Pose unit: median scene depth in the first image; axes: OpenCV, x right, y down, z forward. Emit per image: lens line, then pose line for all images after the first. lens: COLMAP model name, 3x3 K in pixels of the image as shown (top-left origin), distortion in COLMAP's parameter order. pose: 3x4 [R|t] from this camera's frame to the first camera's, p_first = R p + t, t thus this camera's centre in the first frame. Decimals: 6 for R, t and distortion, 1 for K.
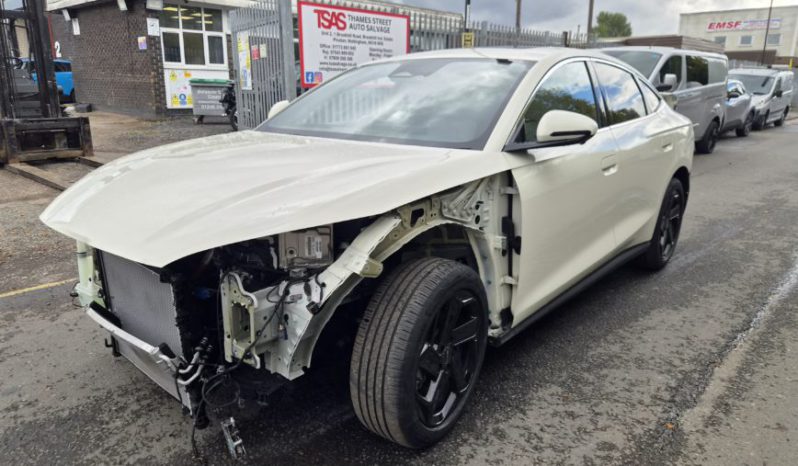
lens RADIAL K [[557.1, 0, 418.5], [0, 557.1, 203.7], [0, 0, 1]] dist [0.066309, -0.045094]
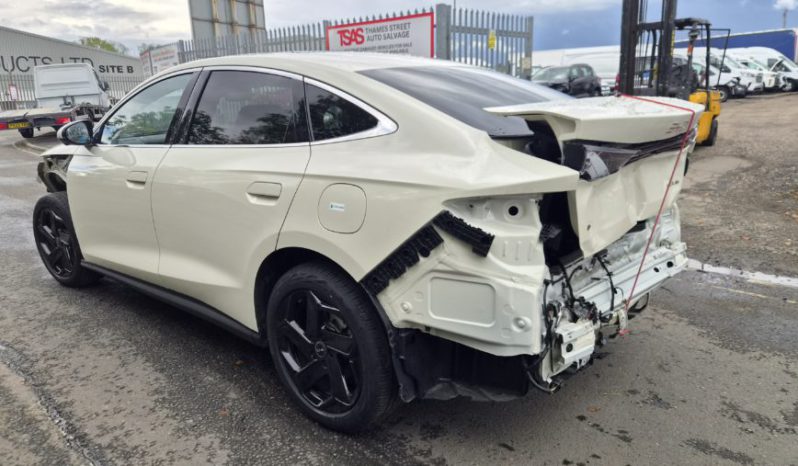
lens RADIAL K [[557.1, 0, 395.7], [0, 557.1, 227.7], [0, 0, 1]] dist [0.066309, -0.045094]
pose [[-0.025494, 0.243895, -0.969467, 1.024473], [-0.180941, 0.952638, 0.244419, -0.251723], [0.983163, 0.181648, 0.019844, 1.127159]]
